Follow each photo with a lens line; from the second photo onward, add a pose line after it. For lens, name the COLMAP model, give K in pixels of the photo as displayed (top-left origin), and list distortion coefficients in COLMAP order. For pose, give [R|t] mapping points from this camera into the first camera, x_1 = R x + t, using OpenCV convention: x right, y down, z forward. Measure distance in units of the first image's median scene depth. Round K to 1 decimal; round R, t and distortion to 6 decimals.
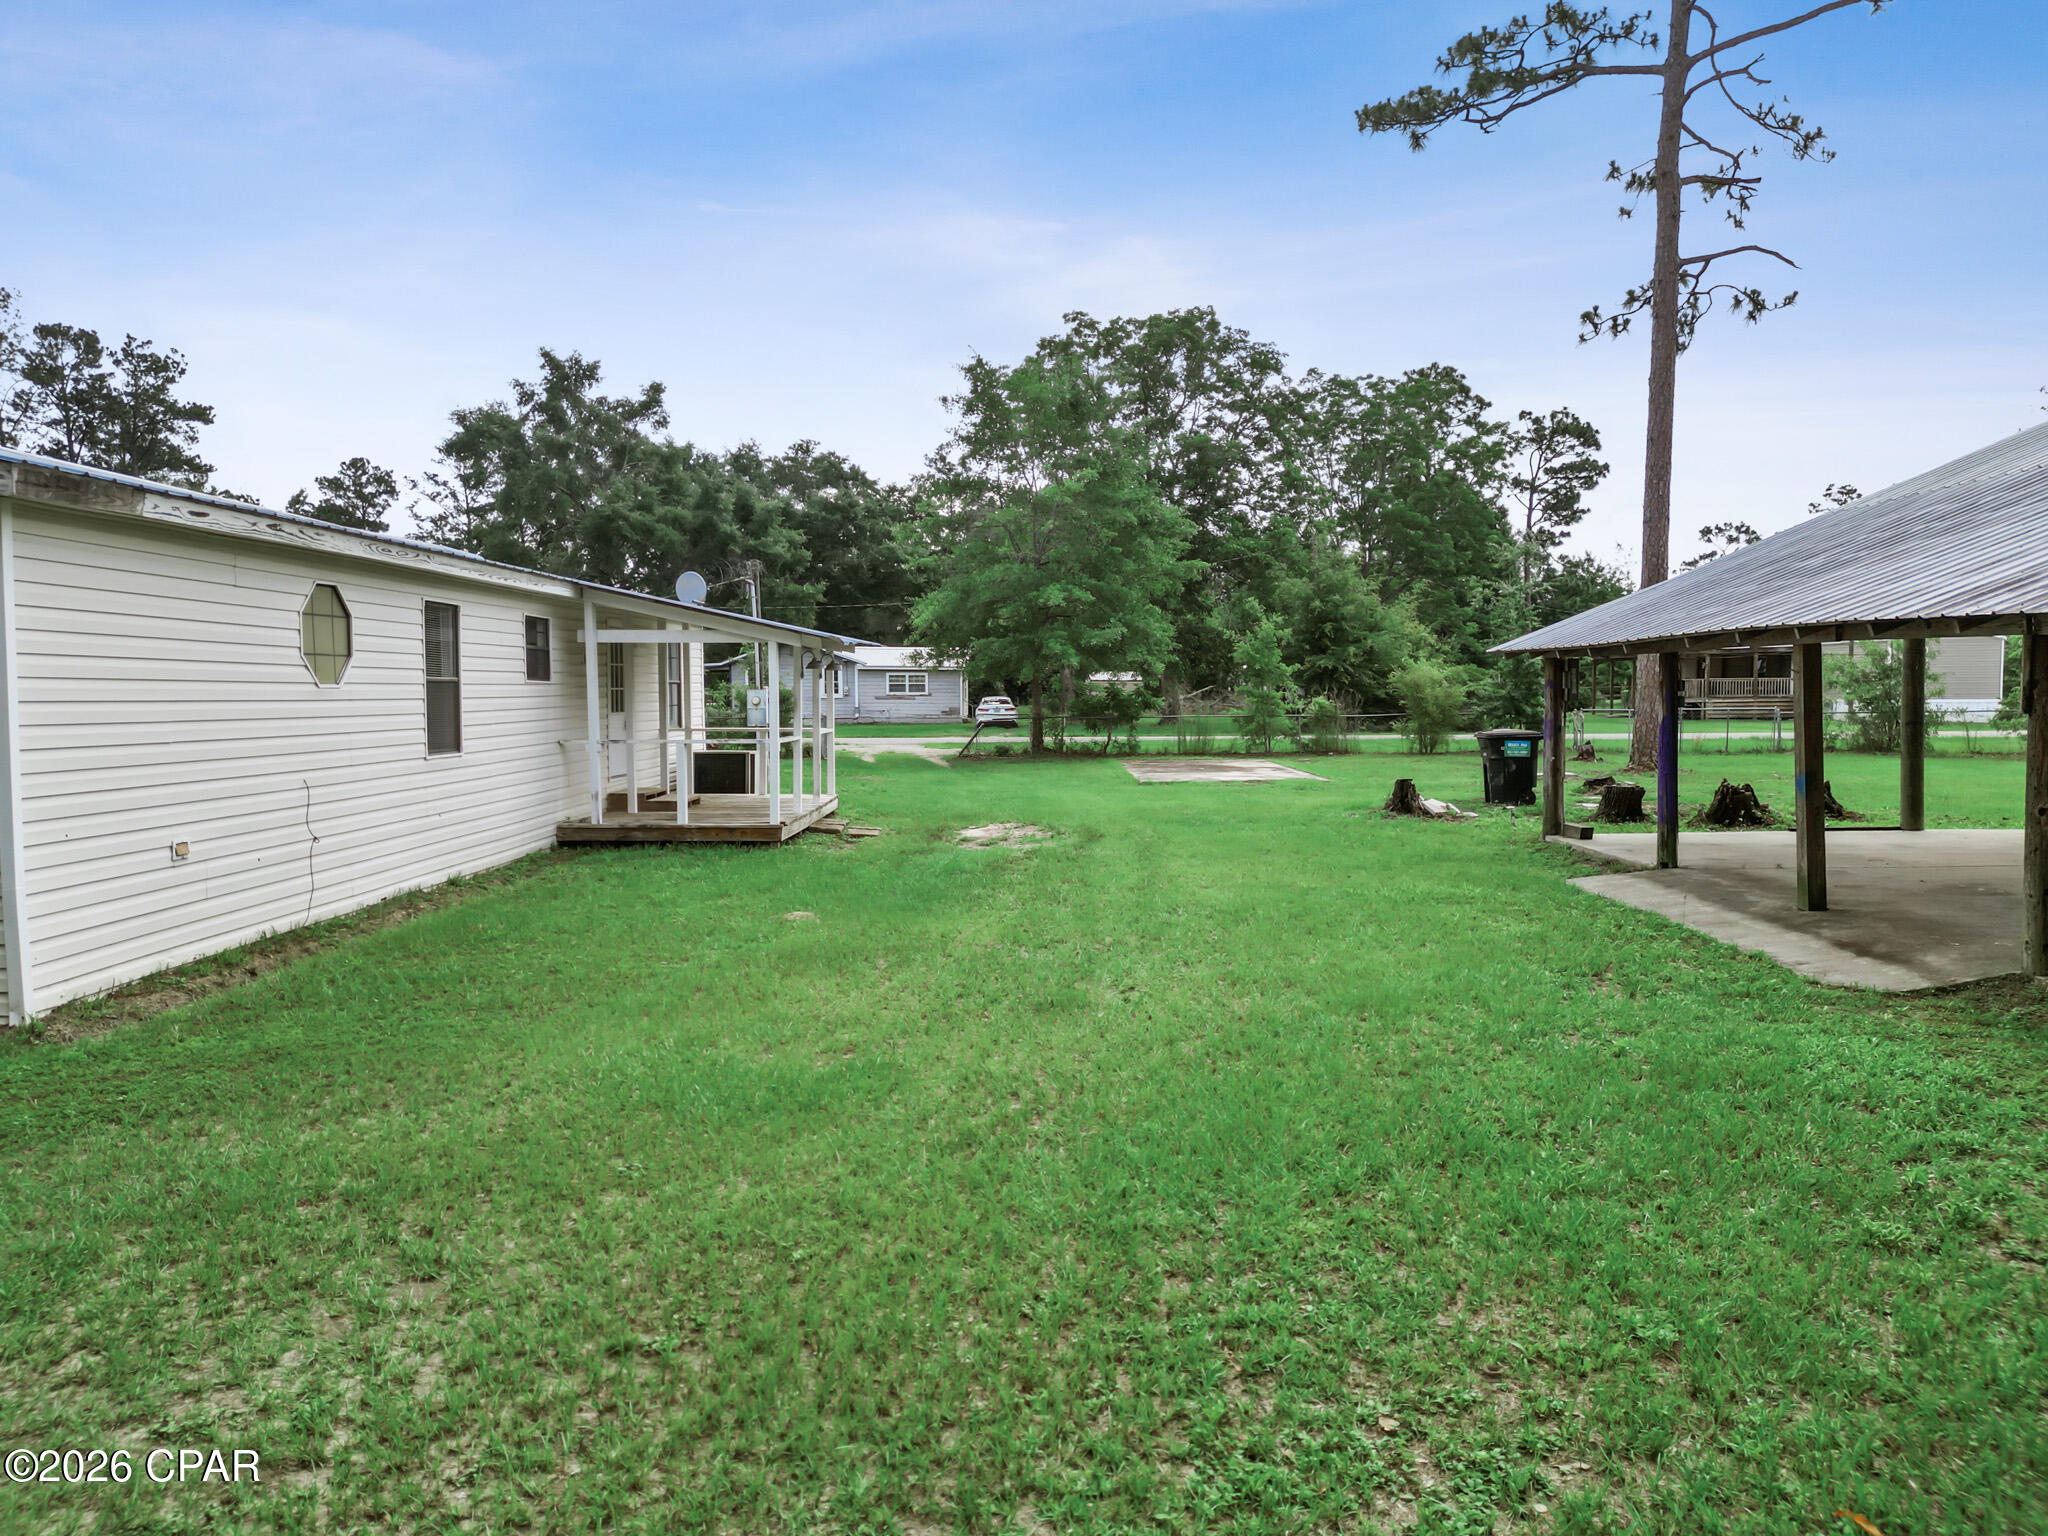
lens RADIAL K [[1440.2, 0, 1016.1], [0, 1440.2, 771.3], [0, 0, 1]] dist [0.060464, -0.051498]
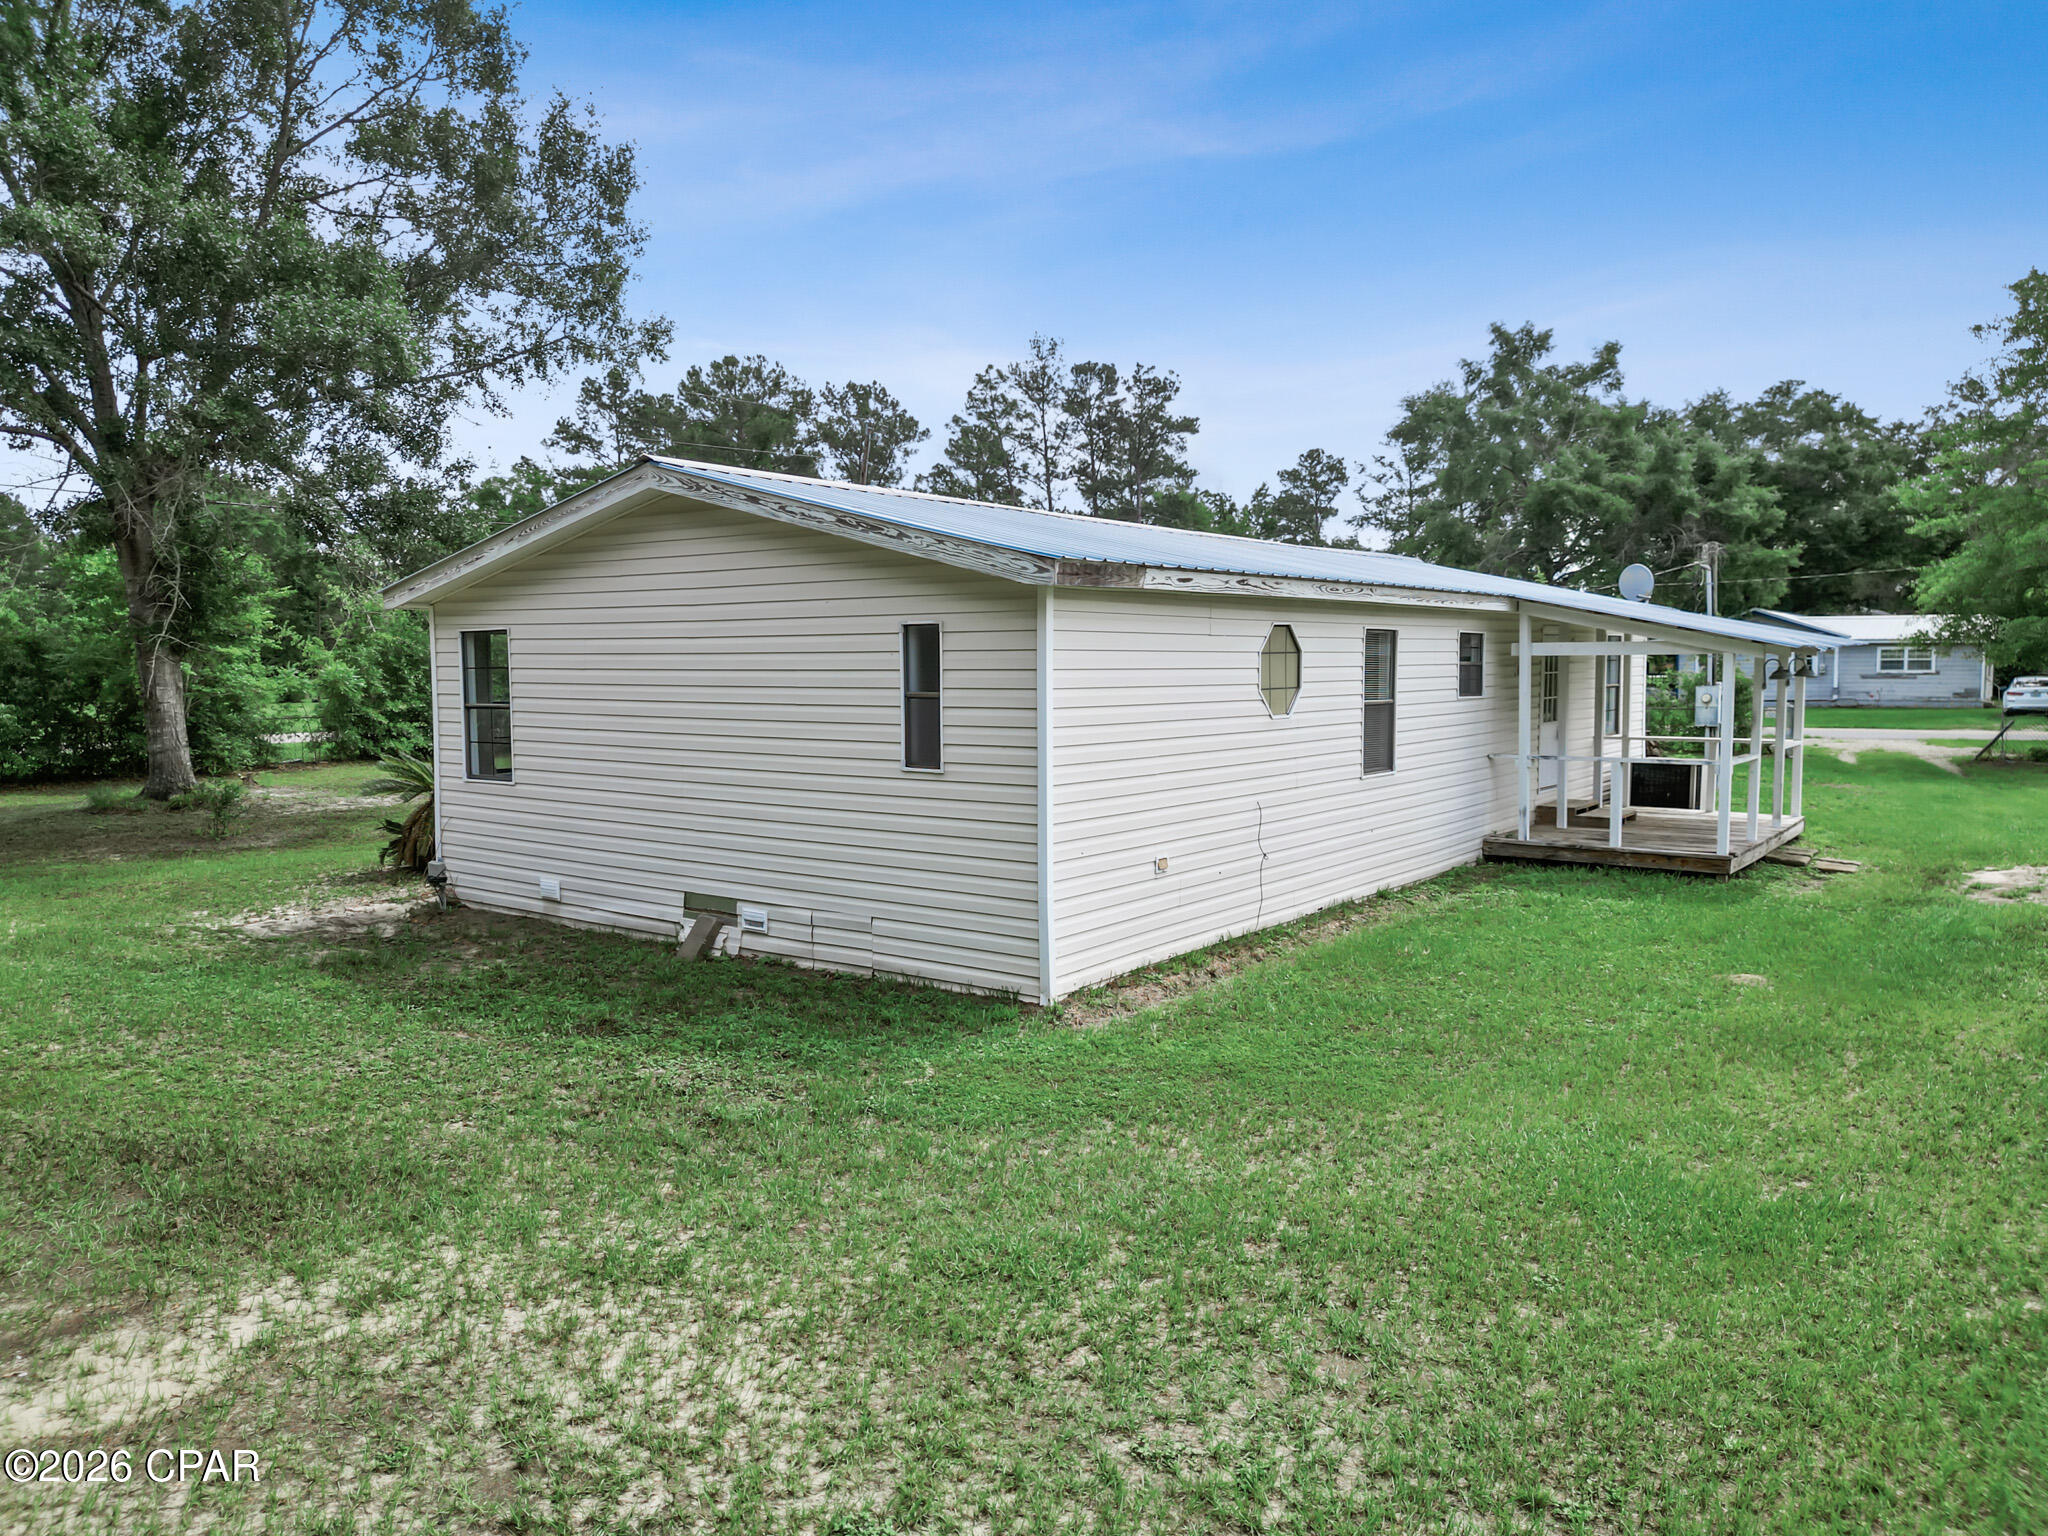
lens RADIAL K [[1440.2, 0, 1016.1], [0, 1440.2, 771.3], [0, 0, 1]] dist [0.060464, -0.051498]
pose [[0.813387, 0.043456, -0.580098, 0.000495], [-0.031115, 0.999028, 0.031211, -0.030432], [0.580891, -0.007337, 0.813948, -0.005320]]
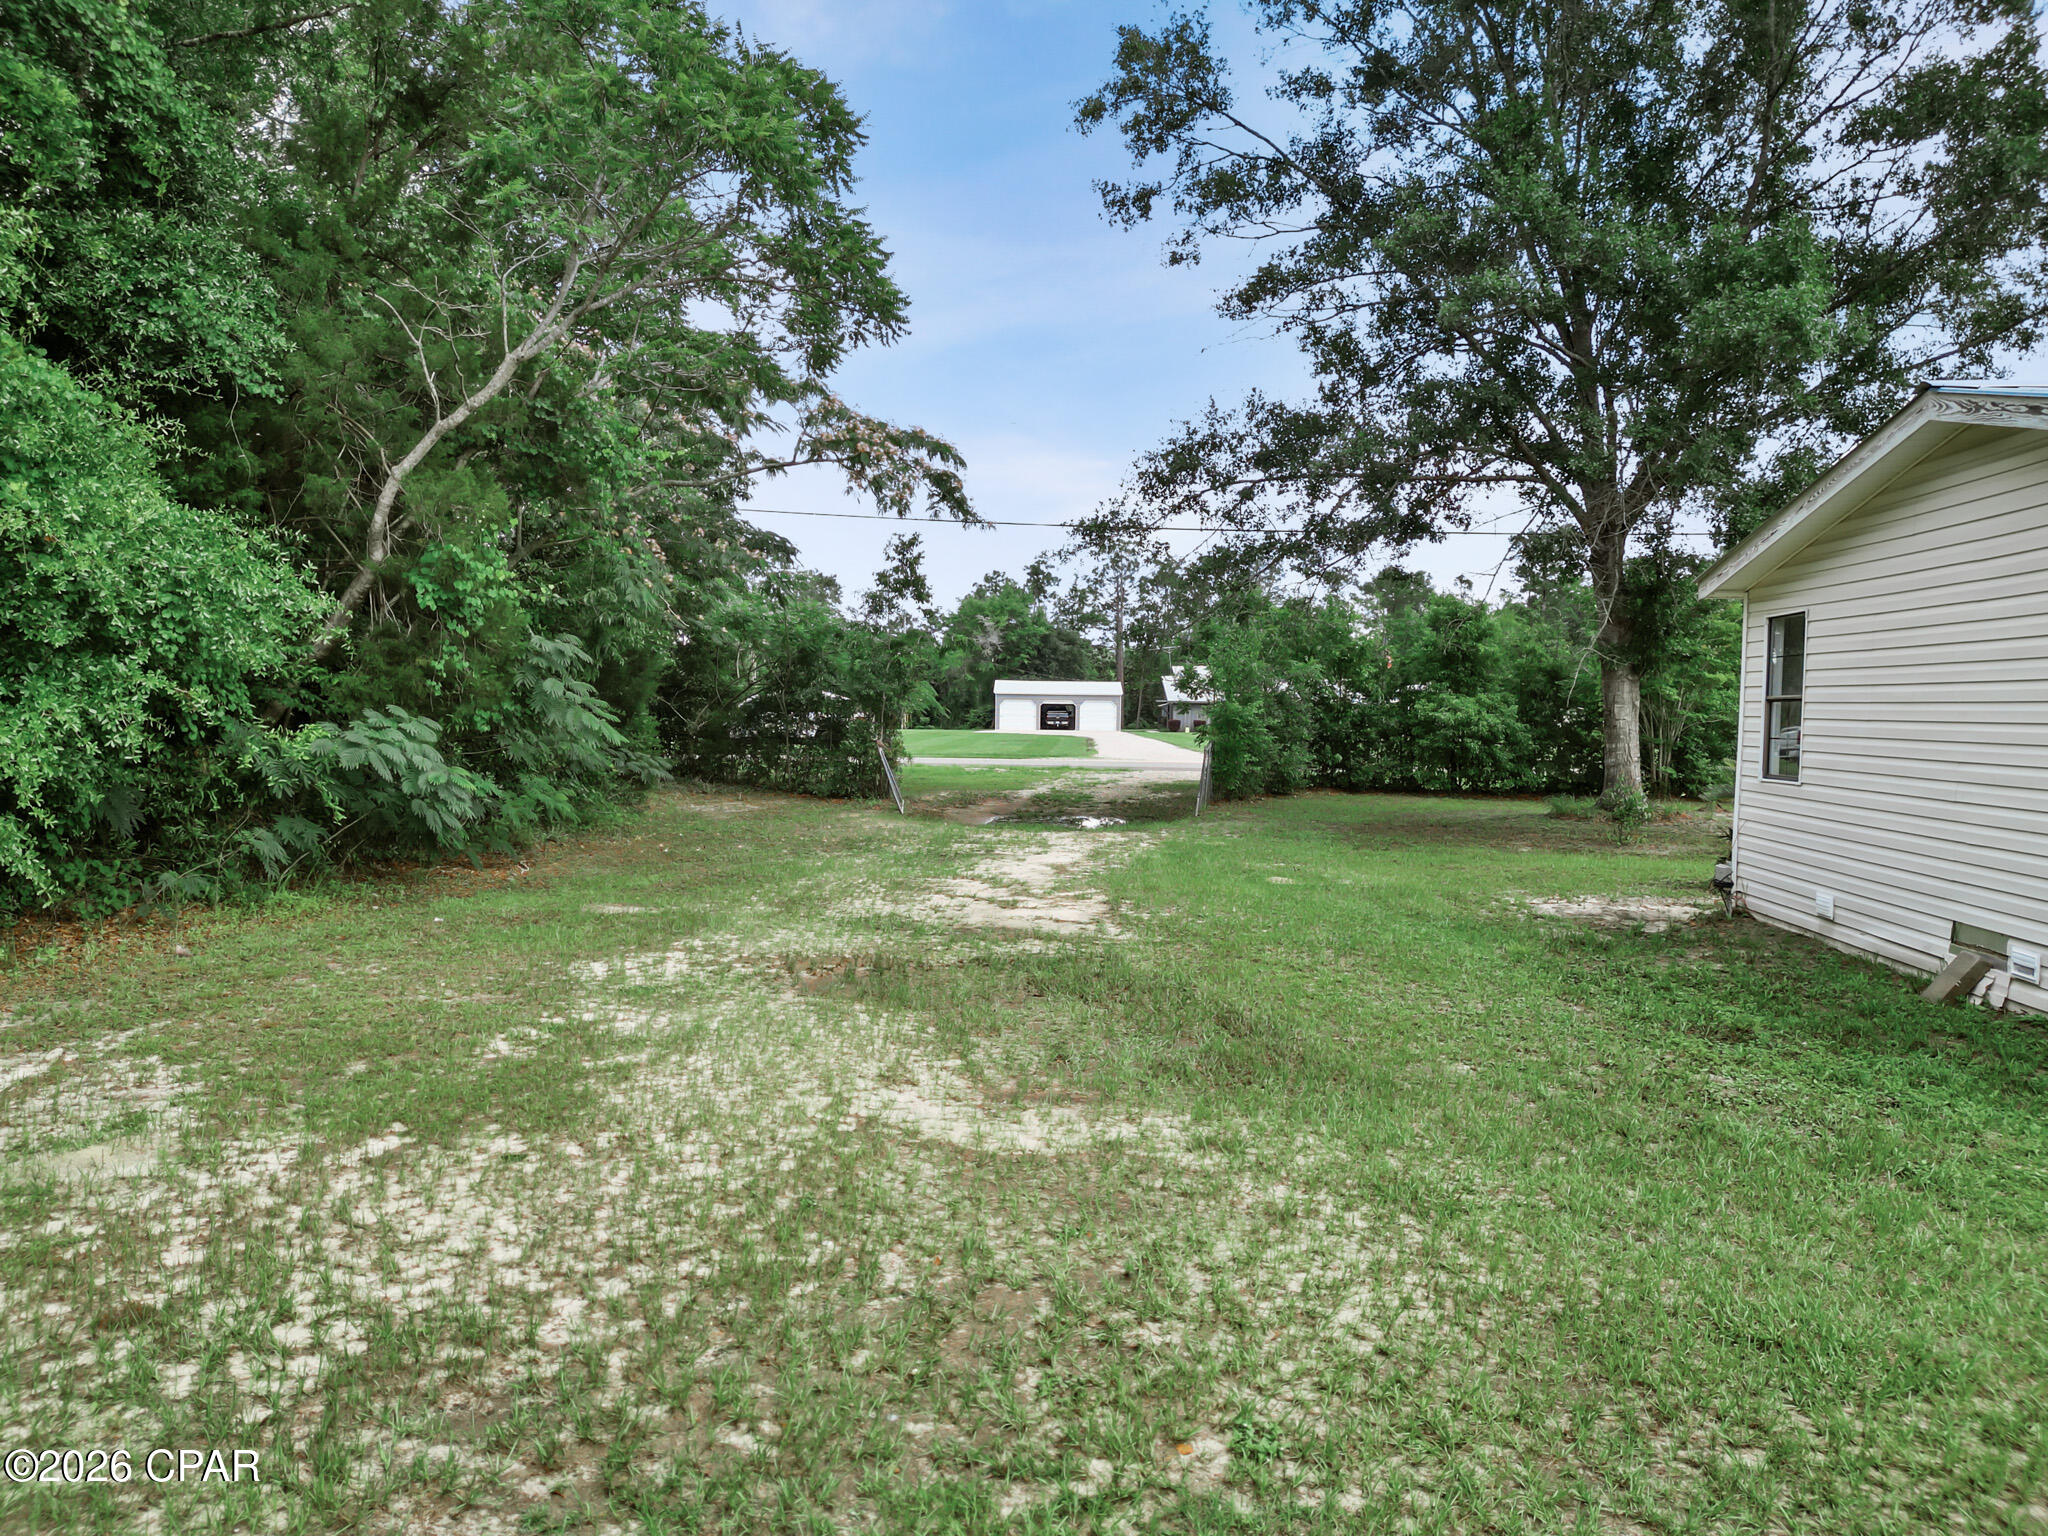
lens RADIAL K [[1440.2, 0, 1016.1], [0, 1440.2, 771.3], [0, 0, 1]] dist [0.060464, -0.051498]
pose [[-0.076616, 0.043121, -0.996128, 0.055321], [-0.075282, 0.995962, 0.048904, -0.003748], [0.994215, 0.078737, -0.073061, 0.144842]]
